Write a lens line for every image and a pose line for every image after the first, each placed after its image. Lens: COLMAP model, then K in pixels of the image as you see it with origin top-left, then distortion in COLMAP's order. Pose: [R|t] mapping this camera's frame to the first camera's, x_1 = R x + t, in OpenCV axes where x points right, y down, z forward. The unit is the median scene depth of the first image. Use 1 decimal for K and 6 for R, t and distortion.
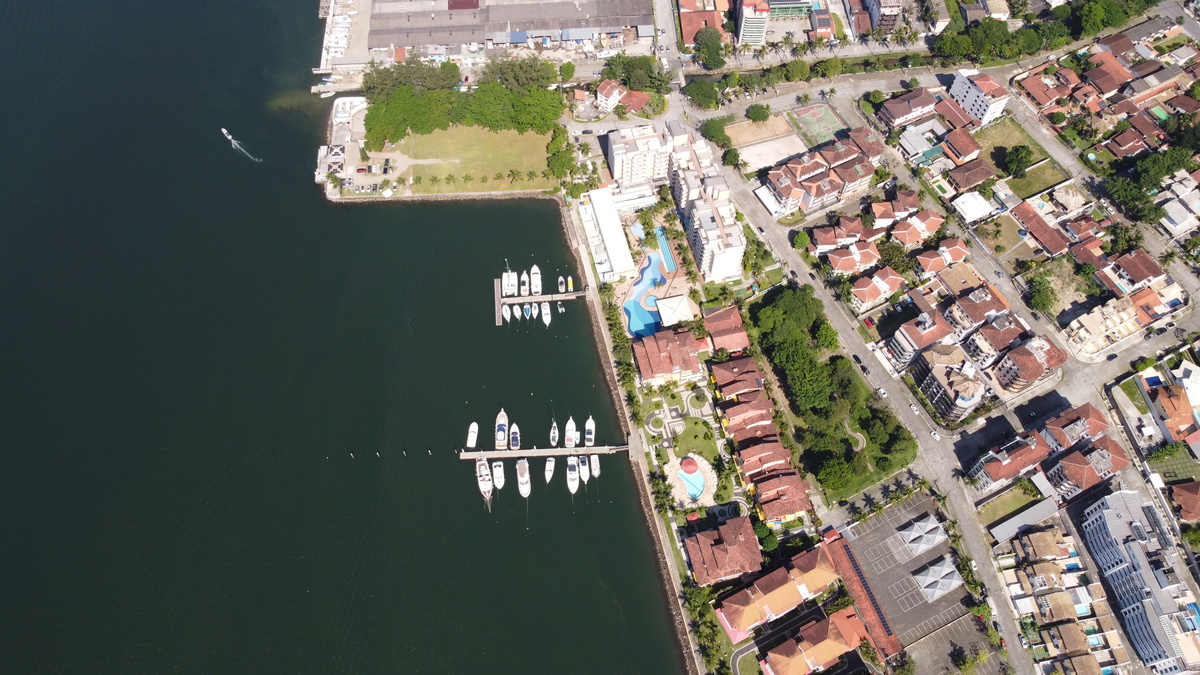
lens RADIAL K [[913.3, 0, 591.7], [0, 913.3, 330.3], [0, 0, 1]] dist [-0.002489, -0.004599]
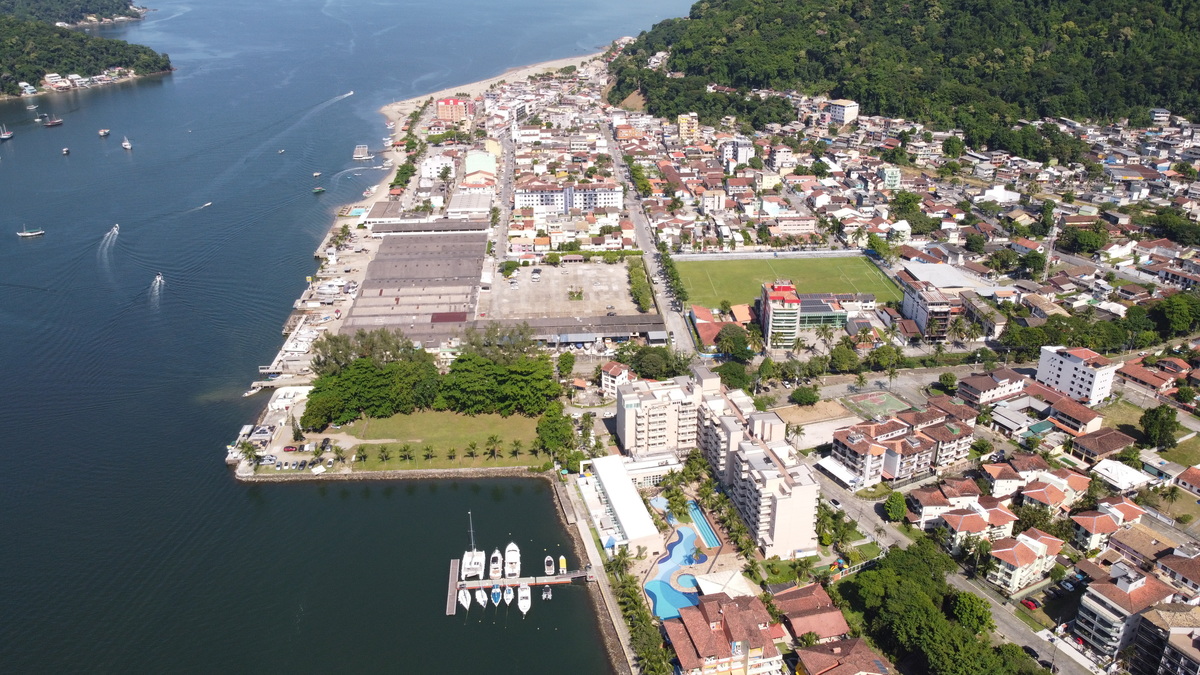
lens RADIAL K [[913.3, 0, 591.7], [0, 913.3, 330.3], [0, 0, 1]] dist [-0.002489, -0.004599]
pose [[0.999995, -0.001878, -0.002464, -0.000830], [0.000054, 0.805937, -0.592001, 0.197093], [0.003098, 0.591998, 0.805933, 0.341207]]
